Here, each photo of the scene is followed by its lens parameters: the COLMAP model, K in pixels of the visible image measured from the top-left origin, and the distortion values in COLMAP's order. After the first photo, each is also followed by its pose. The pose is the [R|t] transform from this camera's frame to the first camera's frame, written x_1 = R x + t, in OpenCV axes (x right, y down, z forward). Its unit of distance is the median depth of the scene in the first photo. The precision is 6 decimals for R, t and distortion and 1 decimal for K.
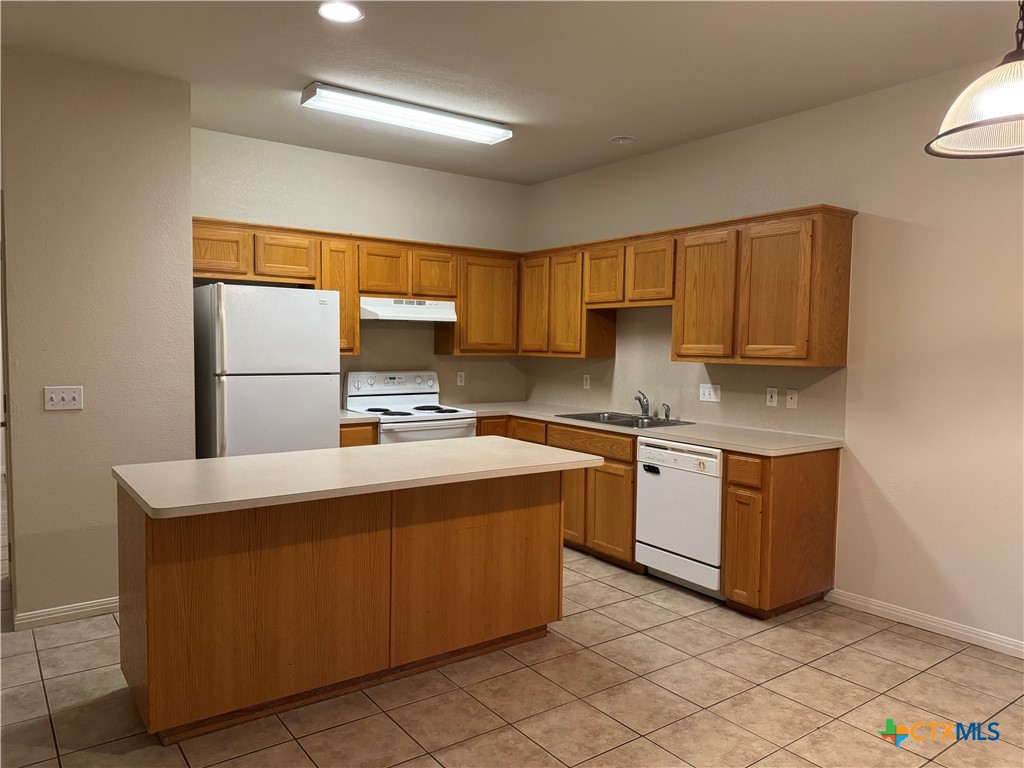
lens RADIAL K [[732.0, 0, 517.3], [0, 732.0, 386.9], [0, 0, 1]] dist [0.157225, -0.252465]
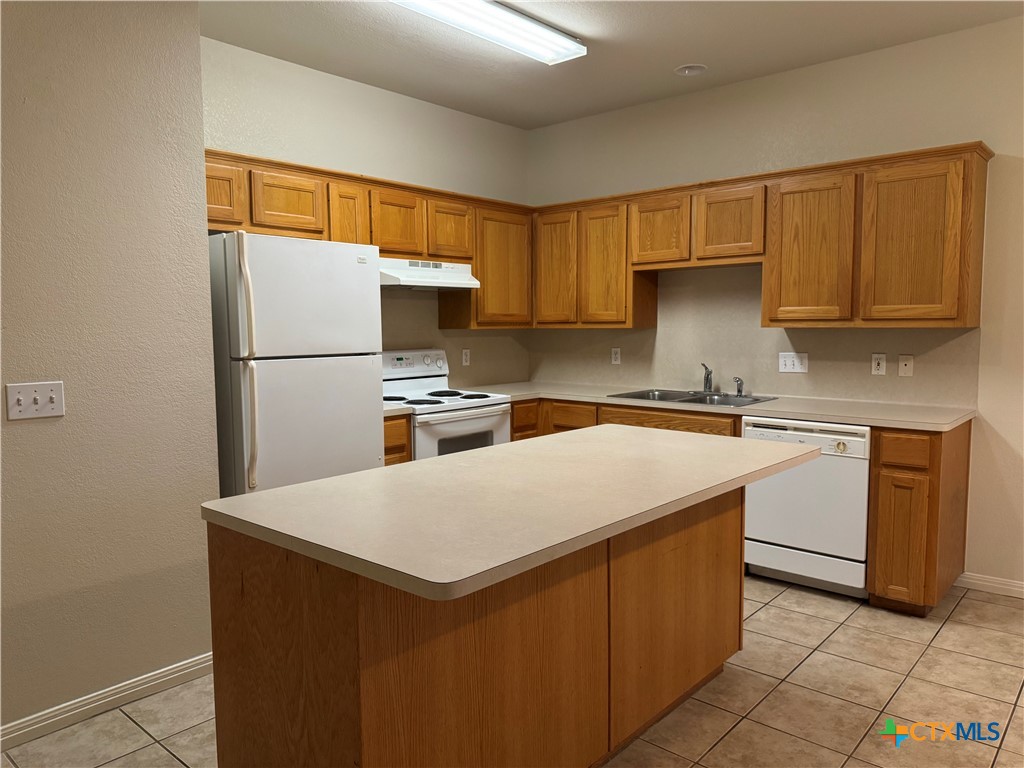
lens RADIAL K [[732.7, 0, 513.6], [0, 732.7, 388.8], [0, 0, 1]] dist [0.089001, -0.119261]
pose [[0.976024, -0.040631, 0.213835, -0.251542], [0.034309, 0.998860, 0.033197, -0.001688], [-0.214940, -0.025065, 0.976306, 0.201999]]
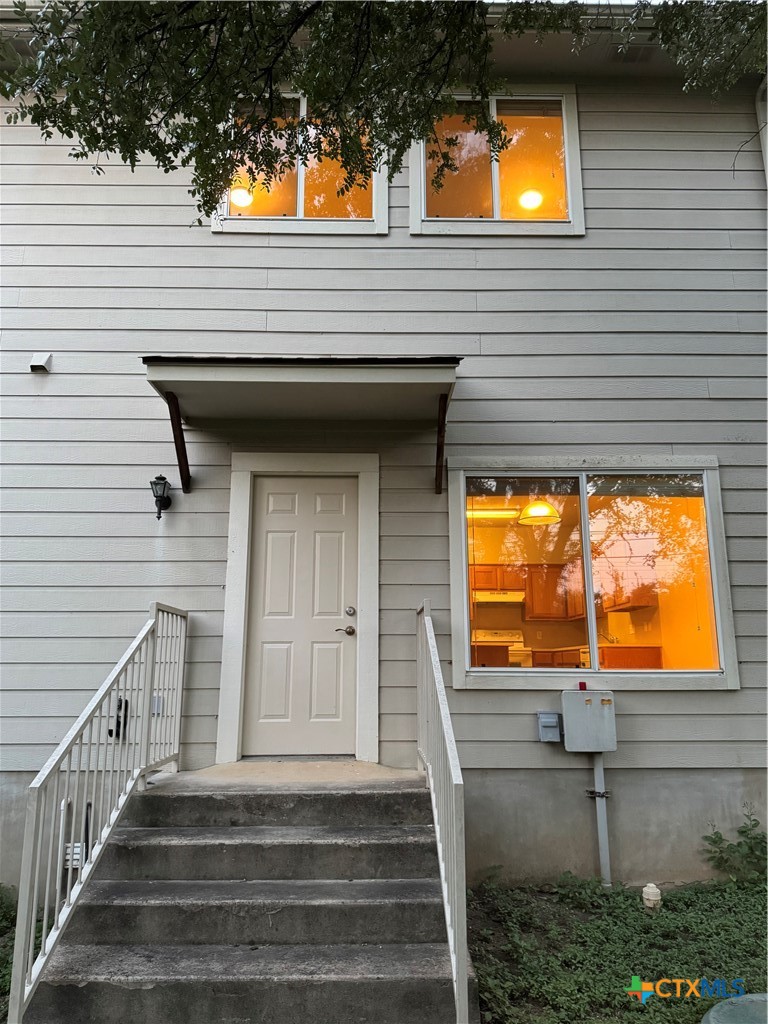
lens RADIAL K [[732.0, 0, 384.0], [0, 732.0, 512.0], [0, 0, 1]] dist [0.157225, -0.252465]
pose [[0.816665, -0.130806, -0.562093, 0.827805], [-0.024843, 0.965104, -0.260687, 0.220860], [0.576578, 0.226858, 0.784916, -0.883414]]
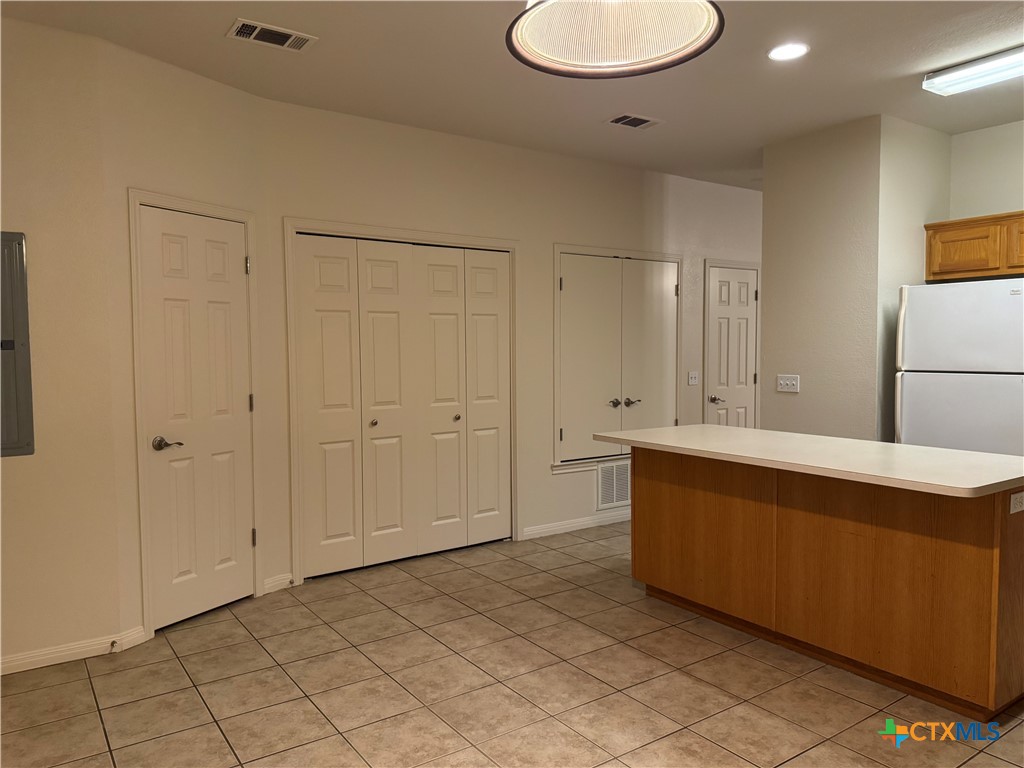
lens RADIAL K [[729.8, 0, 508.6], [0, 729.8, 384.3], [0, 0, 1]] dist [0.111577, -0.149155]
pose [[-0.023514, 0.035730, -0.999085, 0.582445], [-0.053604, 0.997878, 0.036949, -0.005012], [0.998285, 0.054424, -0.021548, 0.383698]]
